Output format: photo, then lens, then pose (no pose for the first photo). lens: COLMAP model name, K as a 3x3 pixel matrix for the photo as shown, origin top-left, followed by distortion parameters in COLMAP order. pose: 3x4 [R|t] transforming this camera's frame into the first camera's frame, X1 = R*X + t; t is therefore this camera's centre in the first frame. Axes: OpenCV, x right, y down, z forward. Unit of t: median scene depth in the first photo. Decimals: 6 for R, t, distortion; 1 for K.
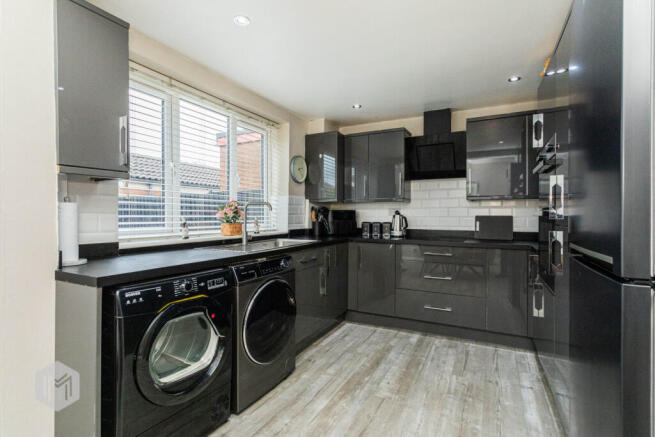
lens RADIAL K [[307.5, 0, 325.8], [0, 307.5, 217.6], [0, 0, 1]] dist [0.000566, 0.000379]
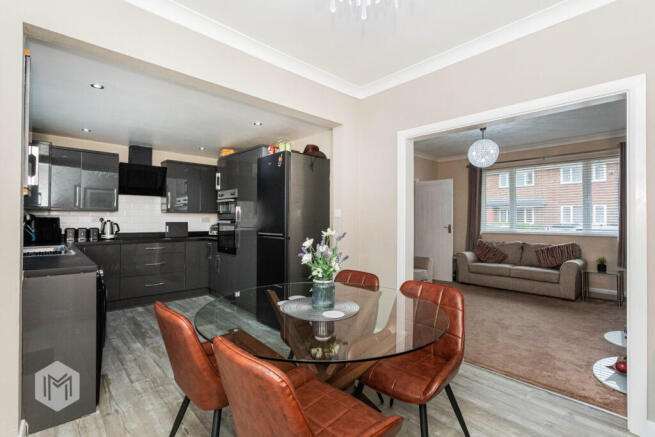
lens RADIAL K [[307.5, 0, 325.8], [0, 307.5, 217.6], [0, 0, 1]] dist [0.000566, 0.000379]
pose [[0.327599, 0.004476, 0.944806, -0.668581], [0.004434, 0.999970, -0.006275, -0.014110], [-0.944806, 0.006245, 0.327569, -0.237276]]
